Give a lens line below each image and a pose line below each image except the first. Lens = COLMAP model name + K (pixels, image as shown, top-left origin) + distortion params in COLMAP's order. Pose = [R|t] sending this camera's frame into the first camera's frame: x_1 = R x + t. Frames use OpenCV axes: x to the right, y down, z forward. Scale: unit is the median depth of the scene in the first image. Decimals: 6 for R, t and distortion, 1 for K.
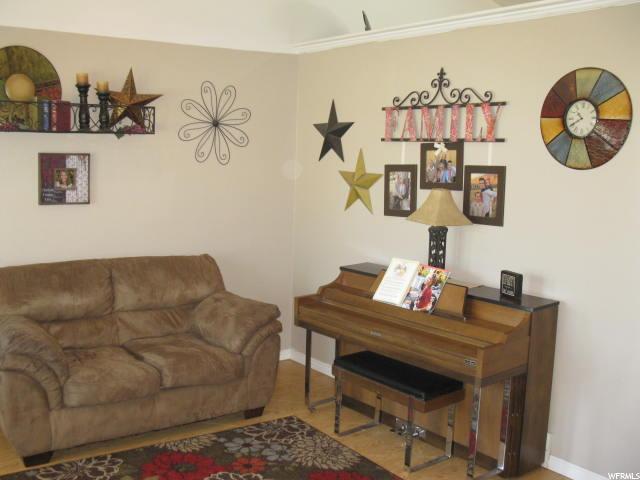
lens RADIAL K [[668.7, 0, 317.0], [0, 668.7, 237.2], [0, 0, 1]] dist [-0.107953, 0.000000]
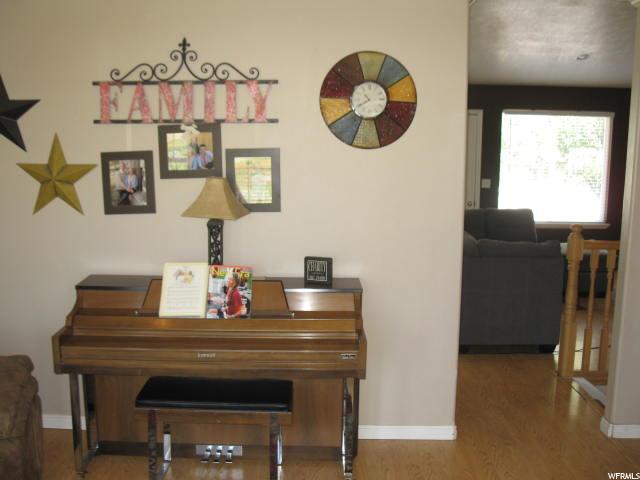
lens RADIAL K [[668.7, 0, 318.9], [0, 668.7, 237.4], [0, 0, 1]] dist [-0.107953, 0.000000]
pose [[0.643470, -0.132858, 0.753853, -0.362880], [0.104405, 0.990852, 0.085509, -0.049288], [-0.758318, 0.023684, 0.651455, 0.291871]]
